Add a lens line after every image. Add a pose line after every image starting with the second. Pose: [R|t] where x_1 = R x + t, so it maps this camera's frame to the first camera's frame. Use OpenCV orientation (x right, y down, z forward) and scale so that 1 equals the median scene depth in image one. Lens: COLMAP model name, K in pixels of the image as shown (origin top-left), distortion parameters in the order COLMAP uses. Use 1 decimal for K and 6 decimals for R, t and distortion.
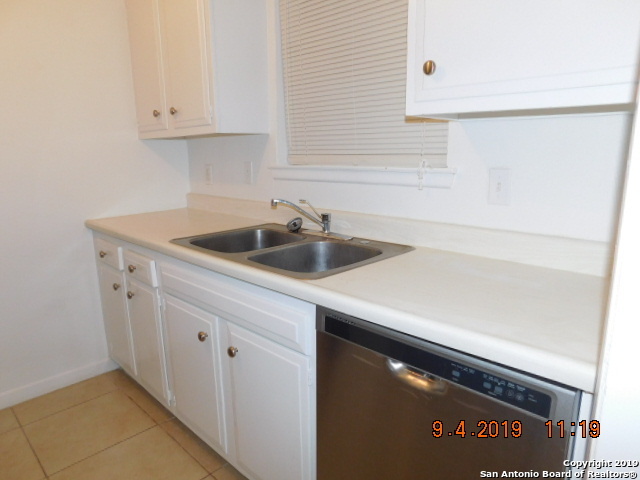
lens RADIAL K [[421.8, 0, 318.5], [0, 421.8, 241.4], [0, 0, 1]] dist [-0.046007, 0.034134]
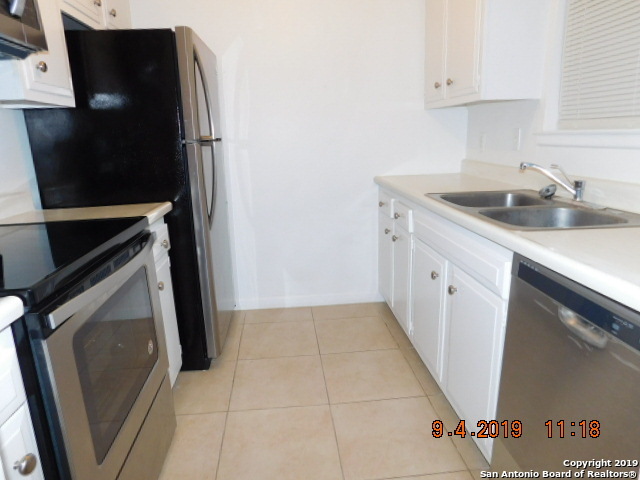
lens RADIAL K [[421.8, 0, 317.1], [0, 421.8, 243.0], [0, 0, 1]] dist [-0.046007, 0.034134]
pose [[0.759205, 0.159826, -0.630922, 0.174218], [-0.122187, 0.987145, 0.103034, 0.046991], [0.639279, -0.001133, 0.768974, -0.100881]]
